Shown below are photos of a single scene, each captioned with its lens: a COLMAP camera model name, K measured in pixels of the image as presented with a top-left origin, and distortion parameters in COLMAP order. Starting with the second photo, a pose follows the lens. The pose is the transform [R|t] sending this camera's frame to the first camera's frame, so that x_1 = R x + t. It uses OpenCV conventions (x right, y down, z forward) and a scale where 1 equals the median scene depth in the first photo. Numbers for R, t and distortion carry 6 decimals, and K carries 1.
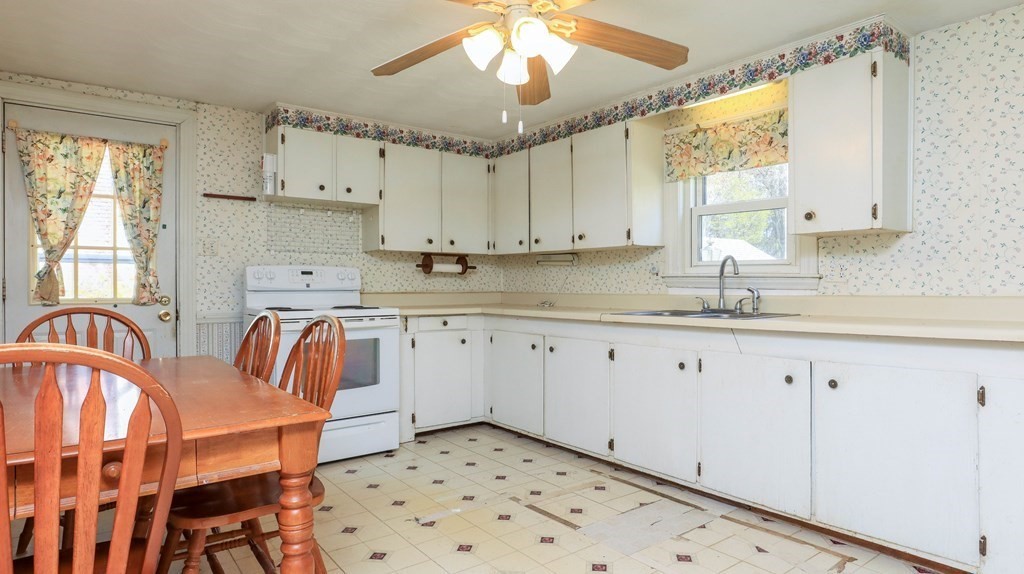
lens RADIAL K [[595.0, 0, 517.9], [0, 595.0, 285.2], [0, 0, 1]] dist [-0.004925, 0.003523]
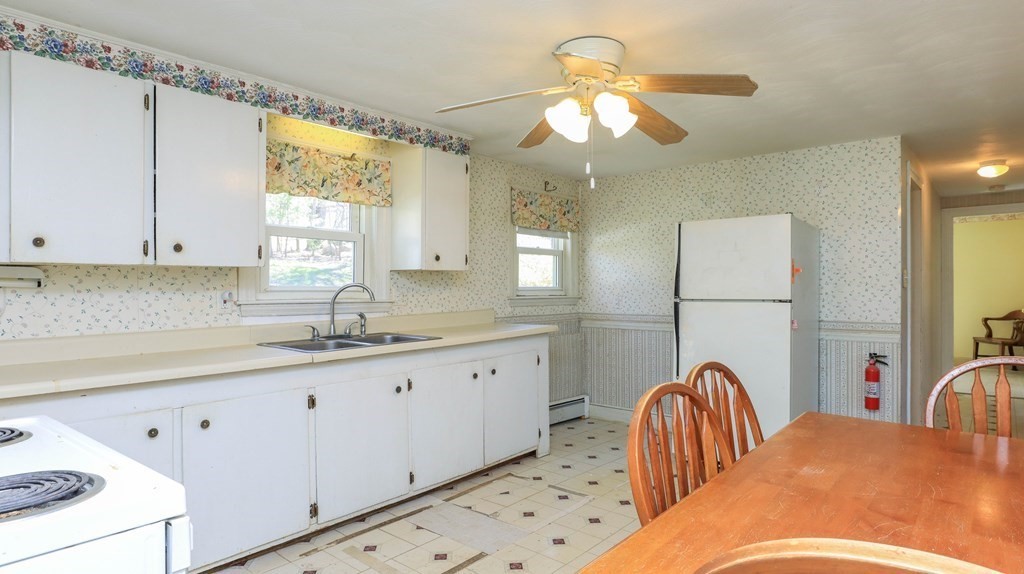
lens RADIAL K [[595.0, 0, 510.3], [0, 595.0, 284.7], [0, 0, 1]] dist [-0.004925, 0.003523]
pose [[-0.213173, -0.001074, 0.977014, -0.753118], [0.006058, 0.999979, 0.002421, -0.048701], [-0.976996, 0.006435, -0.213162, 0.967342]]
